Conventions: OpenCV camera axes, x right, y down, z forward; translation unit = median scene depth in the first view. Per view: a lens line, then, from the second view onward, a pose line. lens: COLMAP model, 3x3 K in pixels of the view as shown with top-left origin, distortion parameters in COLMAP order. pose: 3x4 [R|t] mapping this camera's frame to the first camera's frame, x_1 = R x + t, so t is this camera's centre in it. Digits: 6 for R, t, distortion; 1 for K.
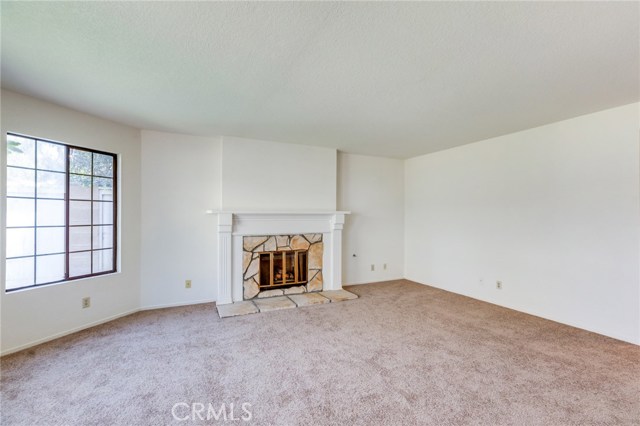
lens RADIAL K [[289.2, 0, 319.9], [0, 289.2, 214.2], [0, 0, 1]] dist [0.001543, 0.000702]
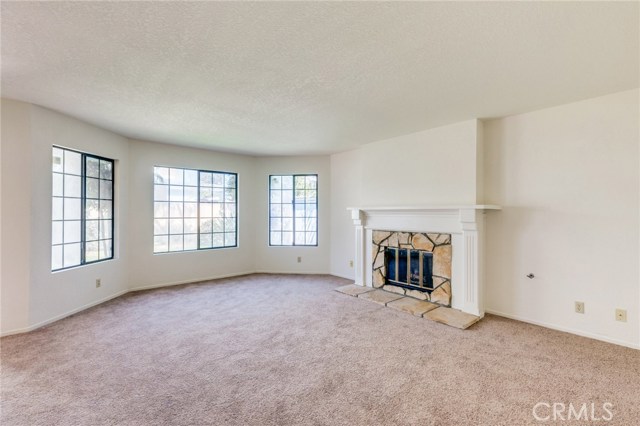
lens RADIAL K [[289.2, 0, 320.0], [0, 289.2, 212.0], [0, 0, 1]] dist [0.001543, 0.000702]
pose [[0.255853, -0.002858, -0.966711, 0.718587], [0.003863, 0.999991, -0.001934, 0.007846], [0.966708, -0.003240, 0.255862, 0.488432]]
